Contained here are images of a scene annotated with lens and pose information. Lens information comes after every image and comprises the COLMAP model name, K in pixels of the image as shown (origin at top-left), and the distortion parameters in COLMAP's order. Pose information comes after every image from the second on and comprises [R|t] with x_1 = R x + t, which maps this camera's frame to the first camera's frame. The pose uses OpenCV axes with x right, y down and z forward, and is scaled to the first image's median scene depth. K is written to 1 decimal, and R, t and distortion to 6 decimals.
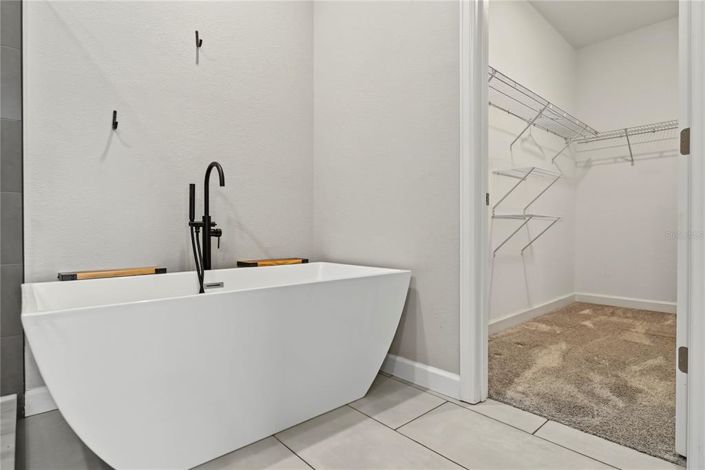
lens RADIAL K [[368.5, 0, 354.2], [0, 368.5, 234.9], [0, 0, 1]] dist [-0.003140, 0.001555]
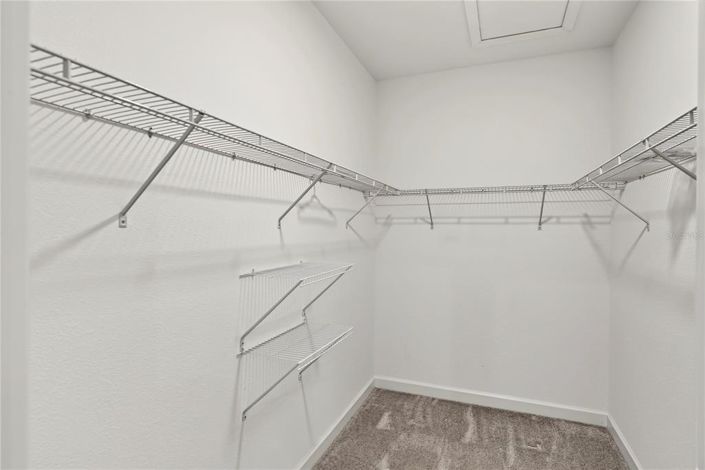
lens RADIAL K [[368.5, 0, 350.0], [0, 368.5, 233.5], [0, 0, 1]] dist [-0.003140, 0.001555]
pose [[0.900628, 0.002076, 0.434586, 0.226087], [-0.002274, 0.999997, -0.000064, -0.190778], [-0.434585, -0.000931, 0.900631, 0.332055]]
